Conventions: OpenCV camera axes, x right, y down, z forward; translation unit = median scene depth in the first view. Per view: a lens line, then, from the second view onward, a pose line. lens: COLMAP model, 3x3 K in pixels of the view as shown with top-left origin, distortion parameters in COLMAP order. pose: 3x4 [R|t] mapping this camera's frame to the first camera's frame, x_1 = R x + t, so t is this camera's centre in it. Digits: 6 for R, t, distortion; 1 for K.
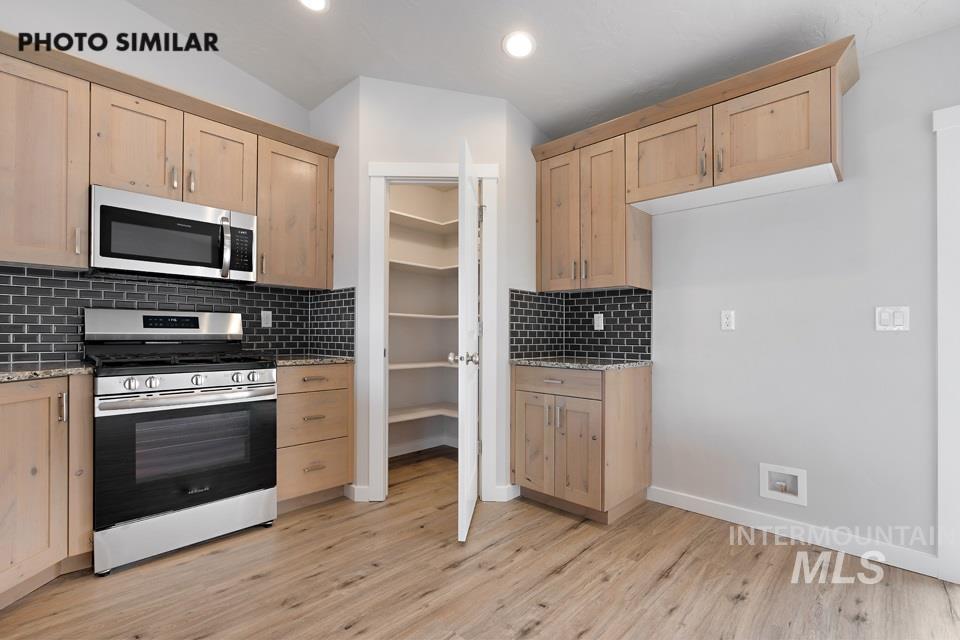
lens RADIAL K [[438.6, 0, 477.1], [0, 438.6, 329.0], [0, 0, 1]] dist [-0.007978, 0.002532]
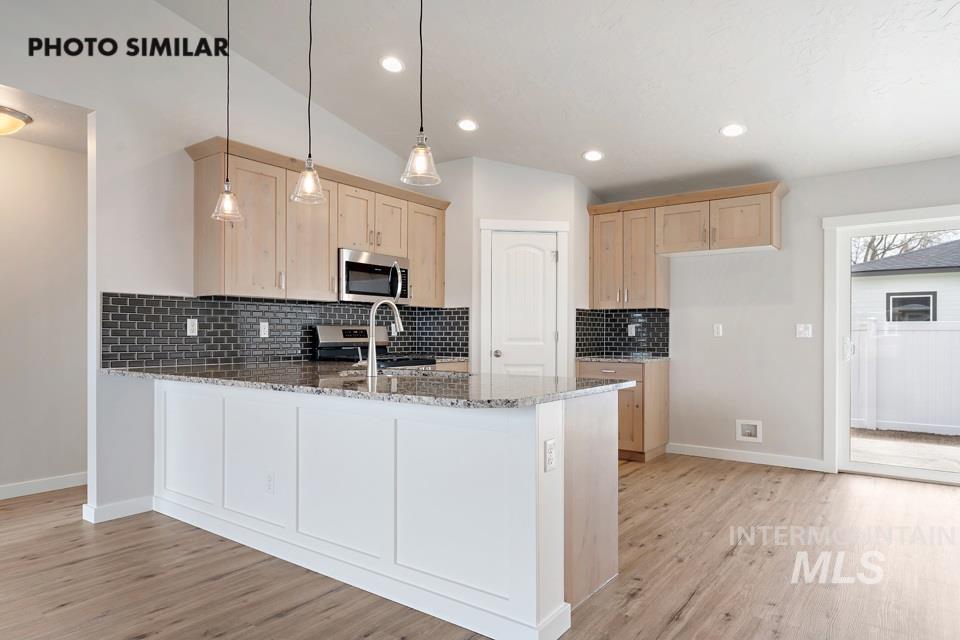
lens RADIAL K [[589.5, 0, 484.9], [0, 589.5, 334.6], [0, 0, 1]] dist [0.002688, 0.001172]
pose [[0.991262, -0.004932, 0.131814, -0.547660], [0.002970, 0.999882, 0.015081, -0.041430], [-0.131873, -0.014557, 0.991160, -1.011861]]
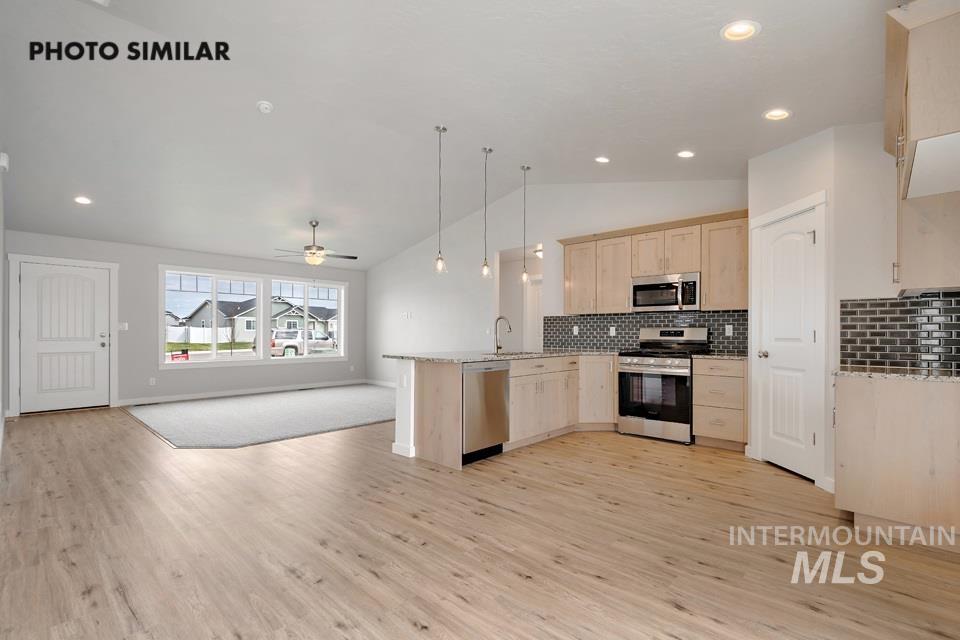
lens RADIAL K [[438.6, 0, 483.0], [0, 438.6, 332.0], [0, 0, 1]] dist [-0.007978, 0.002532]
pose [[0.017870, -0.011207, -0.999778, 1.305479], [0.008469, 0.999903, -0.011057, -0.007977], [0.999804, -0.008270, 0.017963, 0.115975]]
